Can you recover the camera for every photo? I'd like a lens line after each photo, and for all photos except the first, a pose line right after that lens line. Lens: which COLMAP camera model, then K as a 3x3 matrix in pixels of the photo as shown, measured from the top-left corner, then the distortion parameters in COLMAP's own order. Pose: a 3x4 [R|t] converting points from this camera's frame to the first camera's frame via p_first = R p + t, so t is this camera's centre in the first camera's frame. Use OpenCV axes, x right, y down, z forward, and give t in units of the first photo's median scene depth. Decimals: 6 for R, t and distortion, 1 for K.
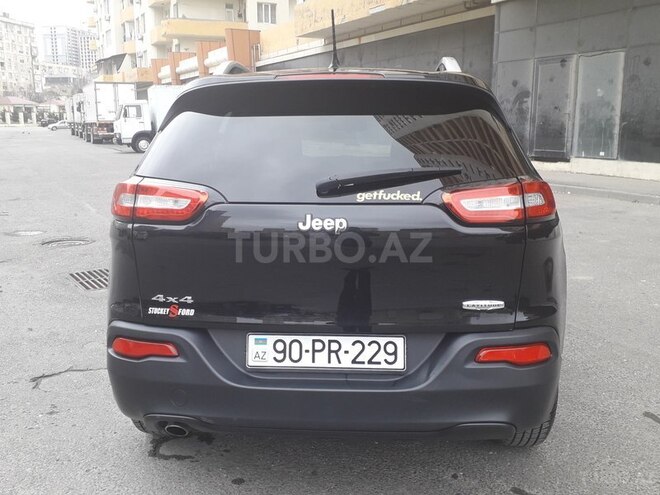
lens RADIAL K [[651.5, 0, 323.4], [0, 651.5, 245.4], [0, 0, 1]] dist [0.097010, -0.162417]
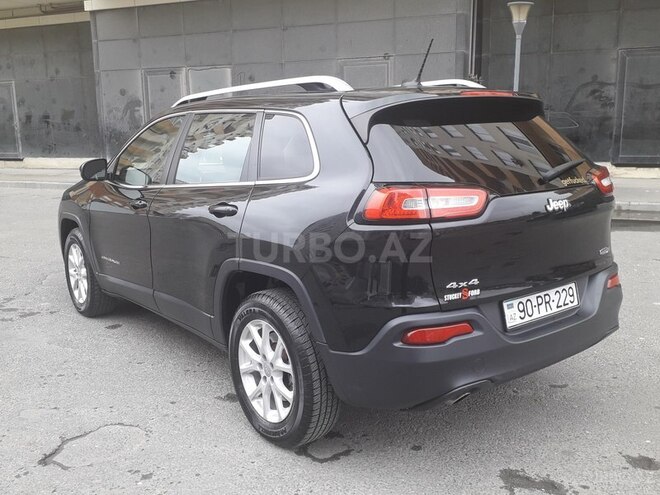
lens RADIAL K [[651.5, 0, 323.4], [0, 651.5, 245.4], [0, 0, 1]] dist [0.097010, -0.162417]
pose [[0.744702, -0.133184, 0.653973, -0.201330], [0.141100, 0.989156, 0.040770, -0.011550], [-0.652311, 0.061914, 0.755418, 0.050692]]
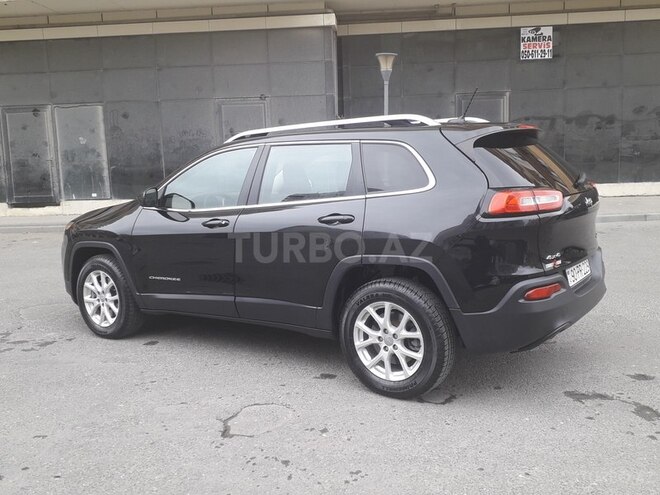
lens RADIAL K [[651.5, 0, 323.4], [0, 651.5, 245.4], [0, 0, 1]] dist [0.097010, -0.162417]
pose [[0.510086, -0.132461, 0.849862, -0.337374], [0.194693, 0.980206, 0.035922, -0.020468], [-0.837799, 0.147139, 0.525779, 0.106615]]
